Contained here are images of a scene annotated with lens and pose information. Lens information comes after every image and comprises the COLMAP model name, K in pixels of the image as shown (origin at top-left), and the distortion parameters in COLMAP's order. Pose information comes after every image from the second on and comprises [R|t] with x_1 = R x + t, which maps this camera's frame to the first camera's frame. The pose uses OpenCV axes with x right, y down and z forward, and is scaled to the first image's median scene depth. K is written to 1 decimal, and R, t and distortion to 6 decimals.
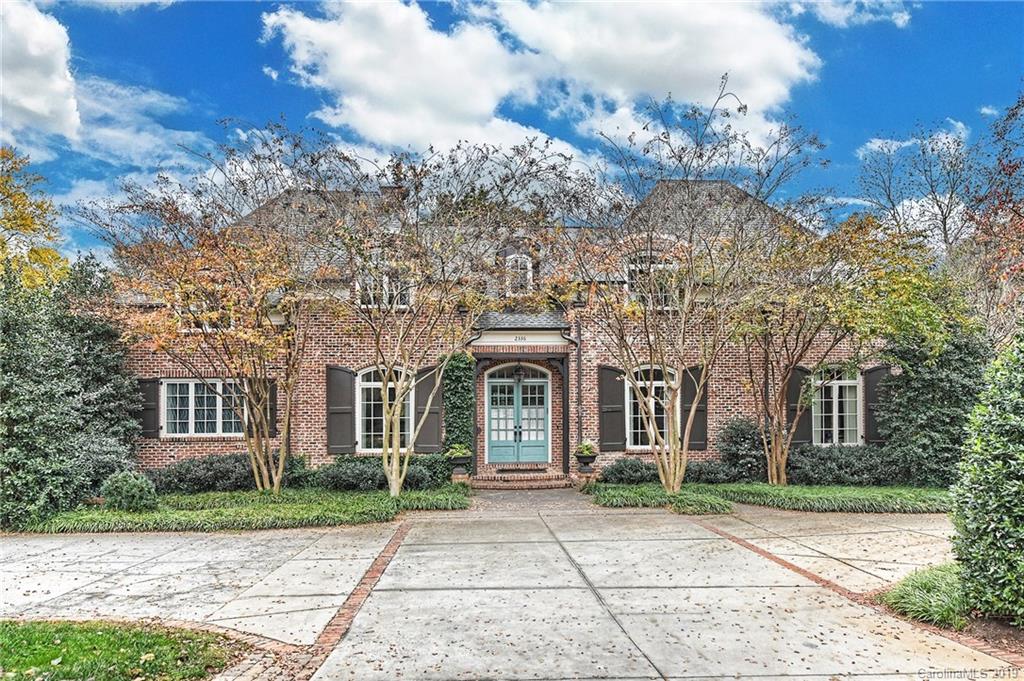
lens RADIAL K [[649.6, 0, 508.2], [0, 649.6, 342.2], [0, 0, 1]] dist [-0.000890, -0.000001]
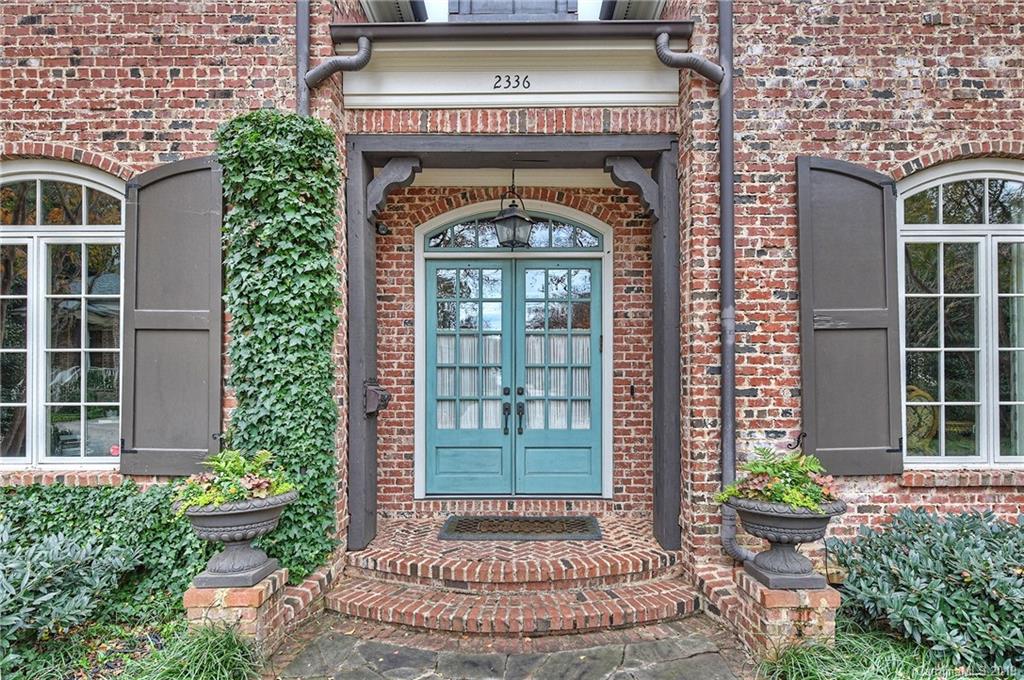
lens RADIAL K [[536.0, 0, 516.9], [0, 536.0, 340.3], [0, 0, 1]] dist [0.003554, 0.000193]
pose [[0.998204, 0.001613, -0.059884, 0.035473], [-0.001332, 0.999988, 0.004739, 0.108493], [0.059891, -0.004651, 0.998194, 0.759692]]
